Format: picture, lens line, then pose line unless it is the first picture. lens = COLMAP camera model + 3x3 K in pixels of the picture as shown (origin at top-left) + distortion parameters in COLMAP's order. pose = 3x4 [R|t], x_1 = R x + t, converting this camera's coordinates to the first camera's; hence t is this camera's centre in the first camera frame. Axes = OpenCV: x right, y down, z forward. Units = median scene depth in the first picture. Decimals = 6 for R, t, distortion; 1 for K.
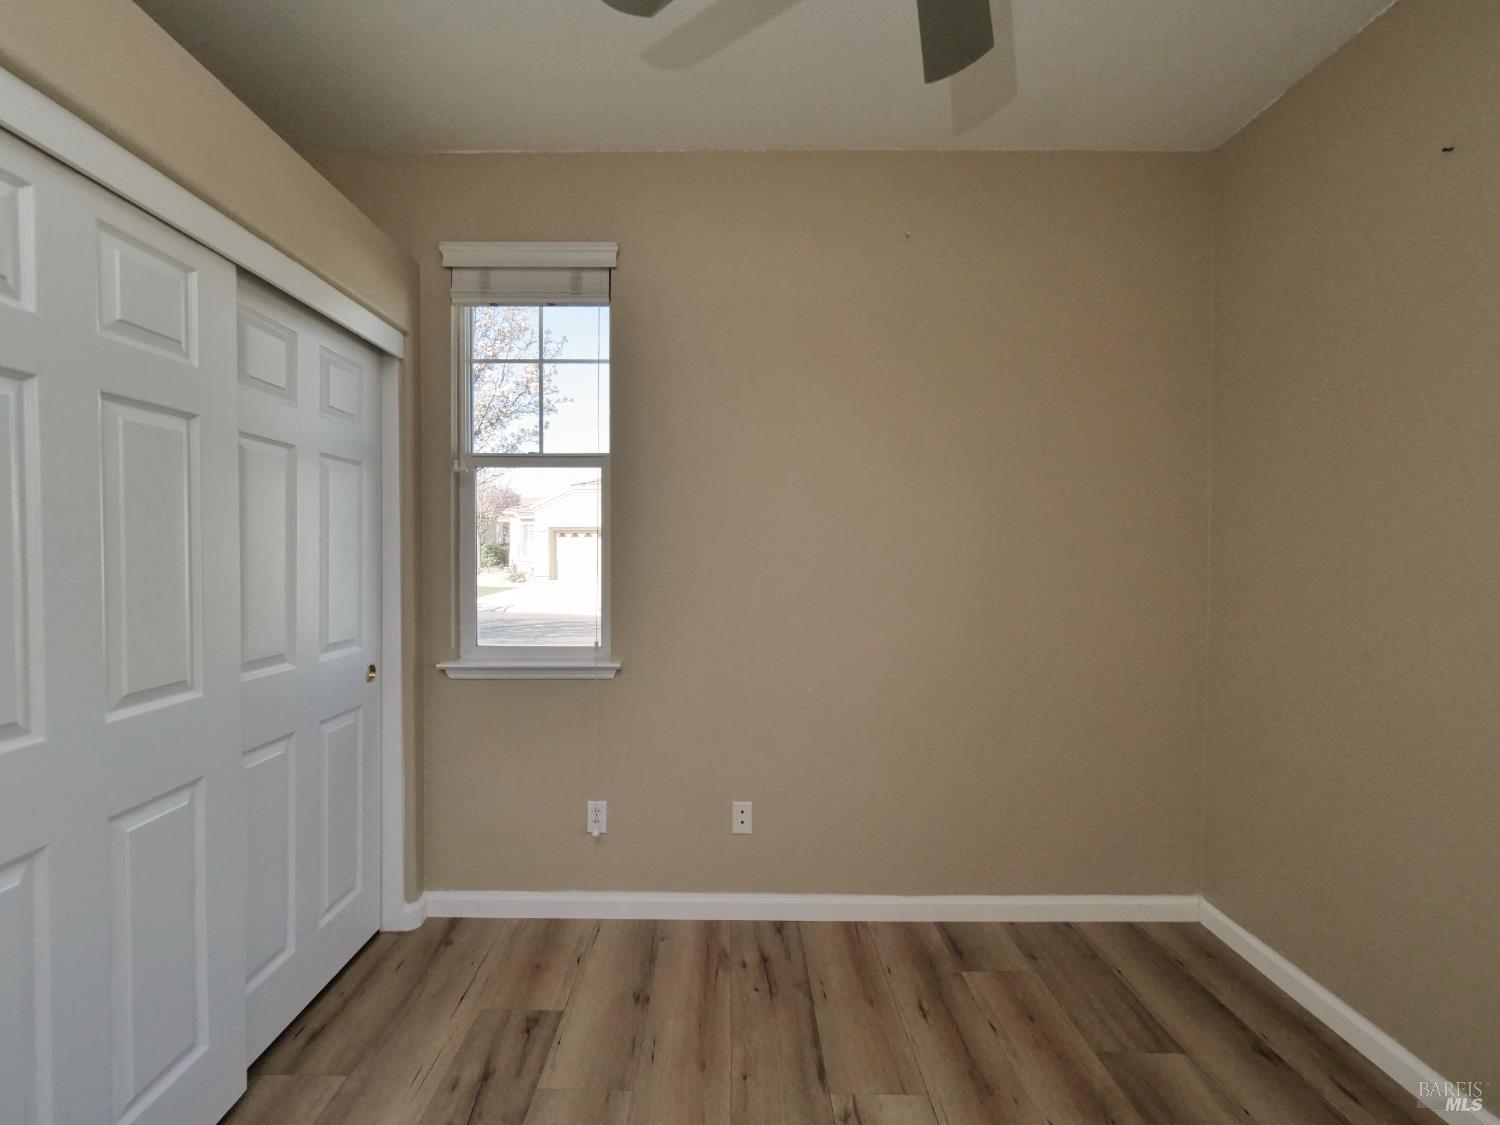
lens RADIAL K [[640.2, 0, 749.6], [0, 640.2, 564.0], [0, 0, 1]] dist [-0.006323, 0.001123]
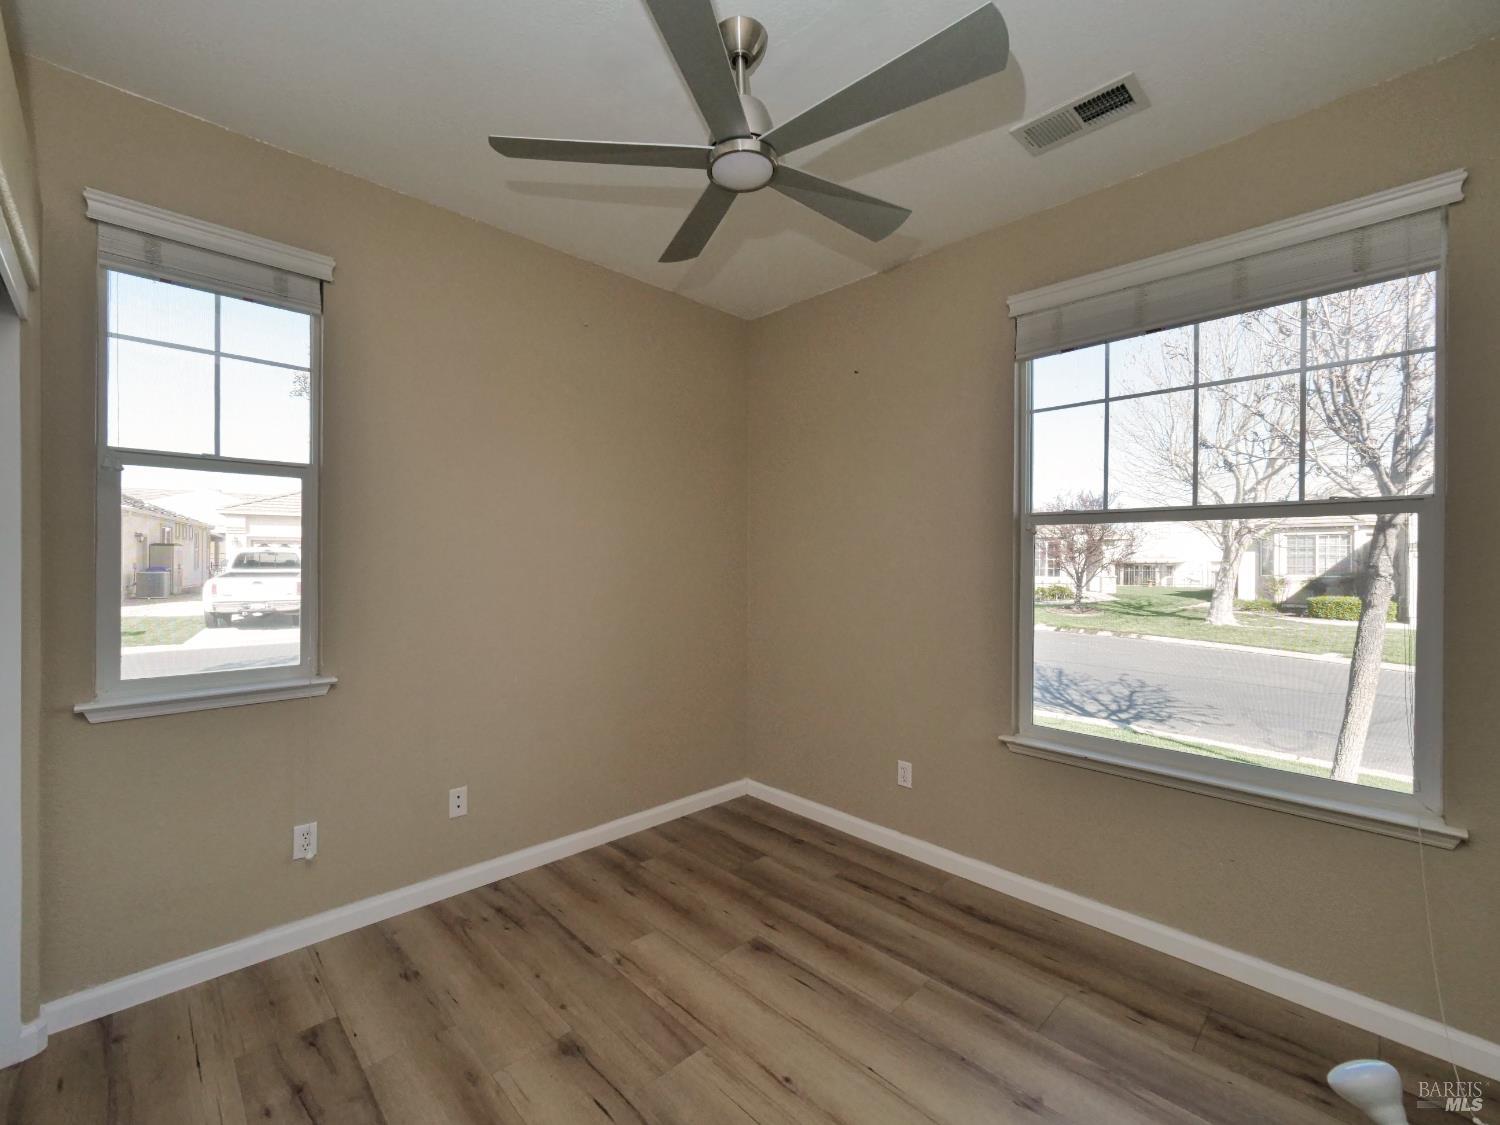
lens RADIAL K [[640.2, 0, 740.8], [0, 640.2, 565.0], [0, 0, 1]] dist [-0.006323, 0.001123]
pose [[0.714729, -0.003452, 0.699393, -0.451484], [0.013431, 0.999871, -0.008791, -0.002897], [-0.699272, 0.015677, 0.714684, -0.157987]]
